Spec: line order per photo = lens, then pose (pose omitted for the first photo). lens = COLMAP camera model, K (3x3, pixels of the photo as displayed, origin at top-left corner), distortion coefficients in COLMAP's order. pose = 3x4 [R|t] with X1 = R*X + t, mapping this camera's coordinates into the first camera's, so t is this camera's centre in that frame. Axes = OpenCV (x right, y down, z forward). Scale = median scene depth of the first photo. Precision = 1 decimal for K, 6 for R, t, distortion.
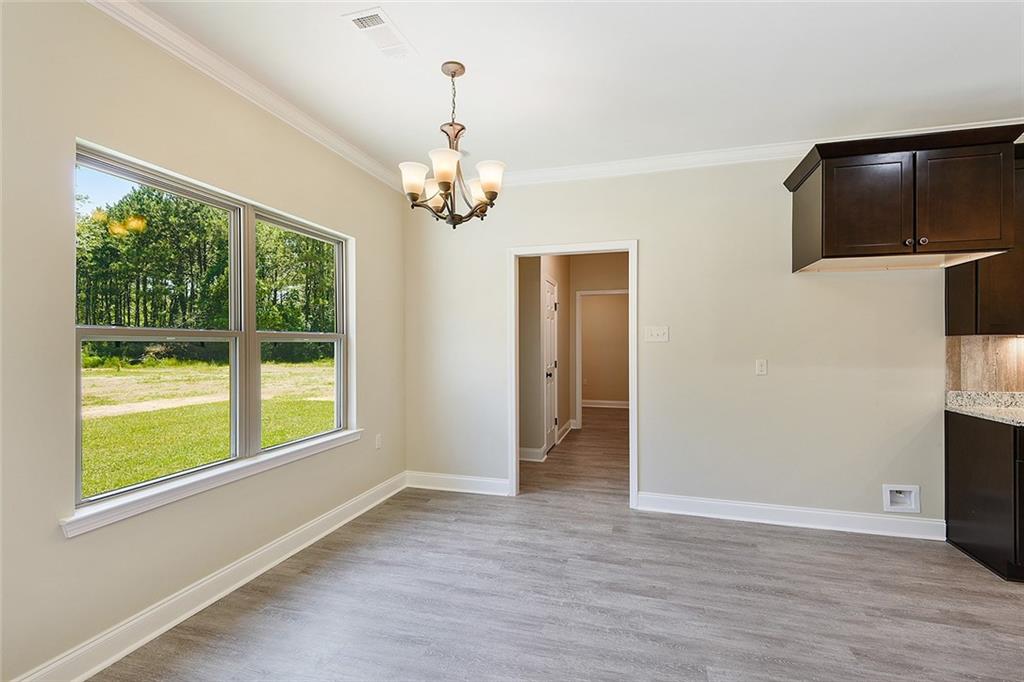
lens RADIAL K [[462.9, 0, 512.0], [0, 462.9, 341.0], [0, 0, 1]] dist [0.001828, 0.000313]
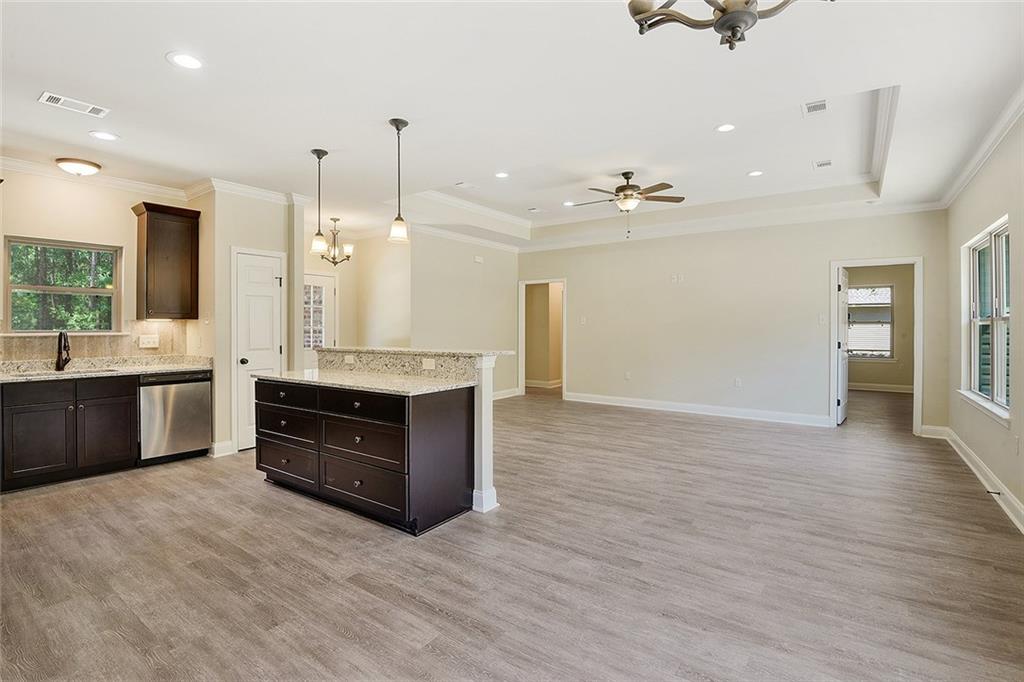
lens RADIAL K [[474.9, 0, 513.5], [0, 474.9, 325.2], [0, 0, 1]] dist [-0.000179, -0.000099]
pose [[-0.941116, -0.000394, 0.338084, -0.044926], [-0.001077, 0.999998, -0.001833, 0.008380], [-0.338082, -0.002089, -0.941114, 0.800269]]
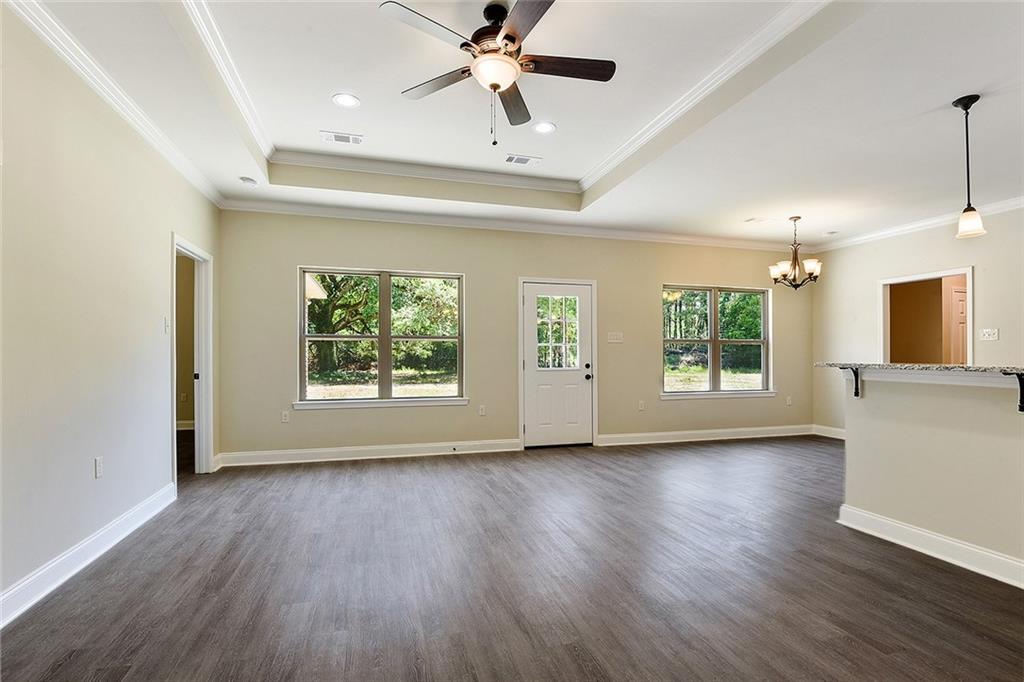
lens RADIAL K [[479.2, 0, 513.0], [0, 479.2, 356.4], [0, 0, 1]] dist [0.000034, -0.000100]
pose [[0.534598, 0.000329, -0.845106, 0.626193], [0.005899, 0.999974, 0.004121, 0.030915], [0.845086, -0.007188, 0.534583, -0.780782]]
